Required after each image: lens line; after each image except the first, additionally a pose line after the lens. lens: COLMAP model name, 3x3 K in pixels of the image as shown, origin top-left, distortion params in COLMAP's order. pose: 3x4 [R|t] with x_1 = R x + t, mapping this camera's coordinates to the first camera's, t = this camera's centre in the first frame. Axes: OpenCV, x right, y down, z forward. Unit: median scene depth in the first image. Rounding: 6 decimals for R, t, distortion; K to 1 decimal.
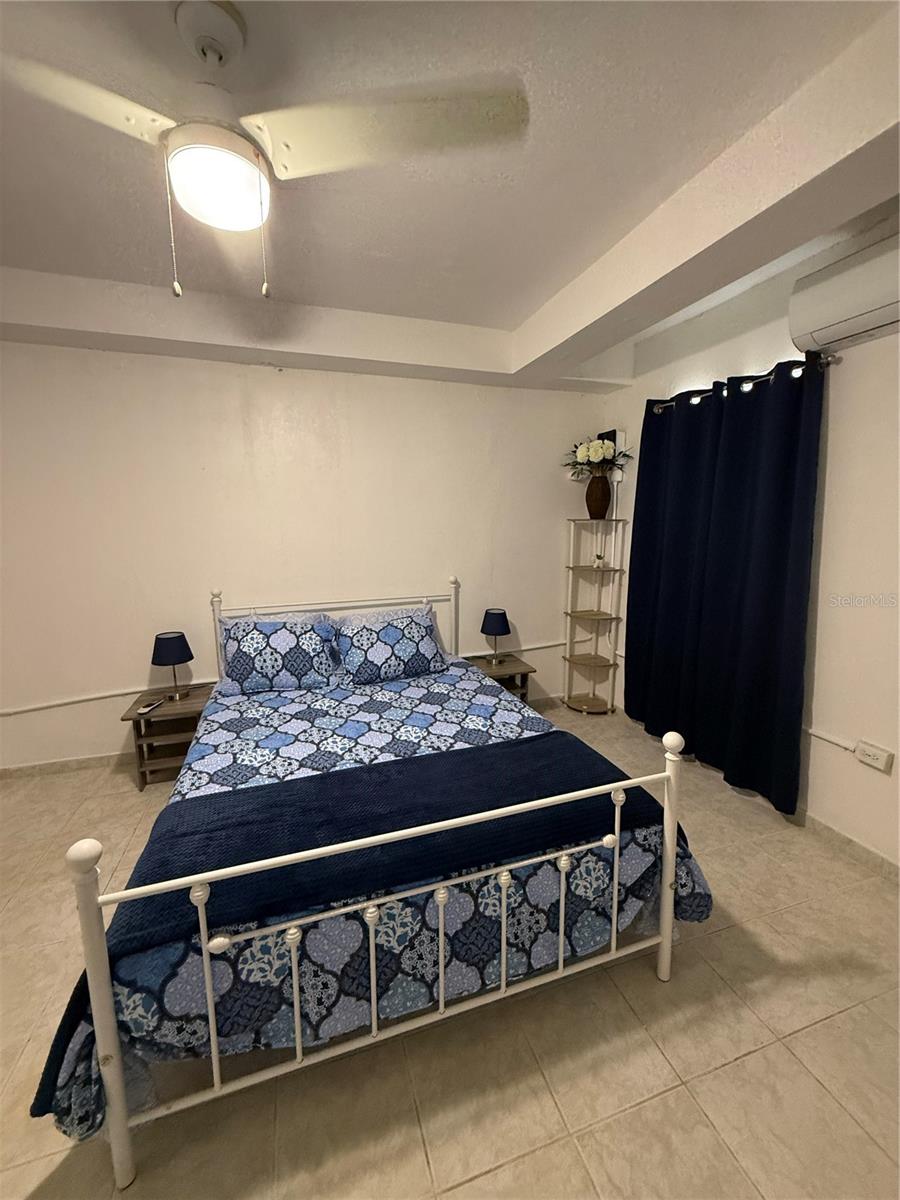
lens RADIAL K [[479.4, 0, 447.4], [0, 479.4, 595.8], [0, 0, 1]] dist [-0.000881, 0.000942]
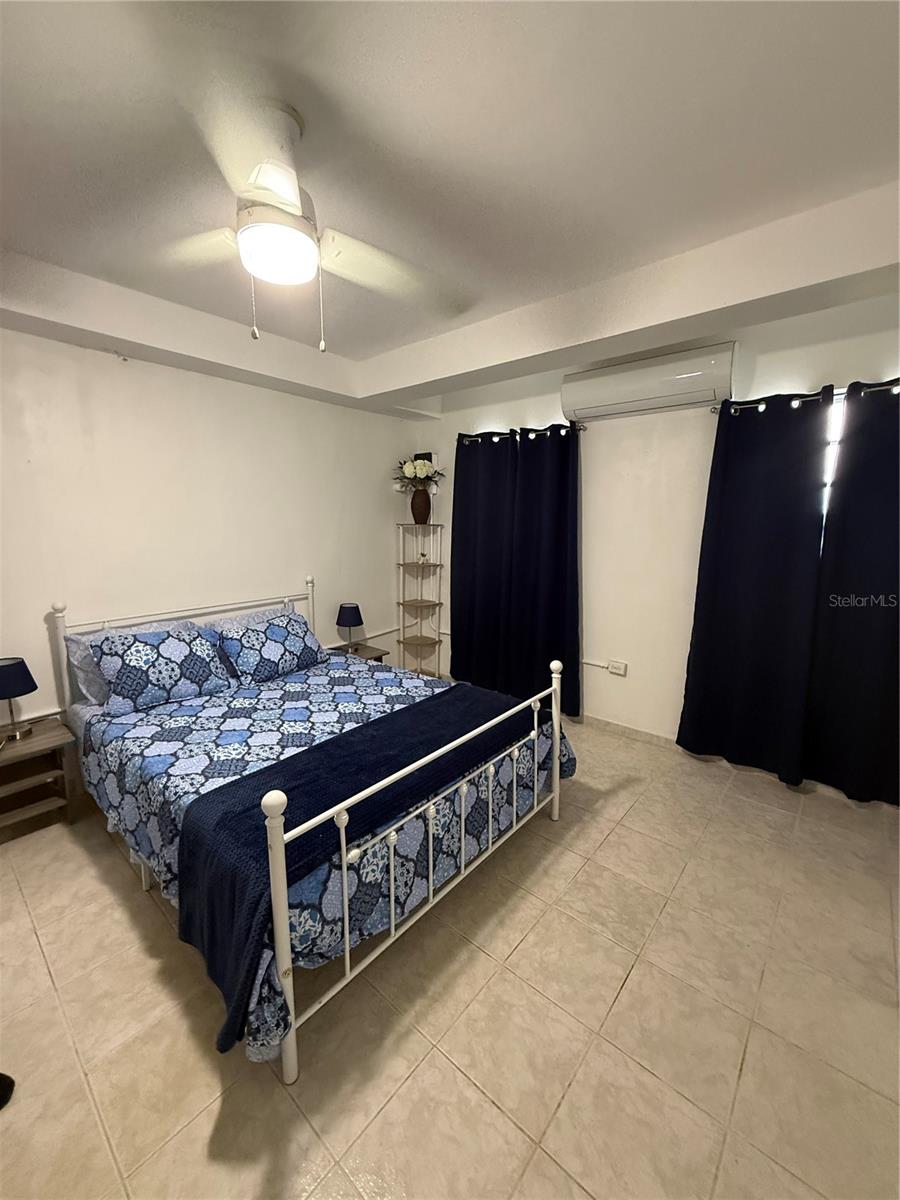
lens RADIAL K [[479.4, 0, 450.2], [0, 479.4, 595.7], [0, 0, 1]] dist [-0.000881, 0.000942]
pose [[0.852187, -0.069514, 0.518600, -0.481013], [0.070884, 0.997336, 0.017206, 0.011785], [-0.518414, 0.022098, 0.854844, -0.143147]]
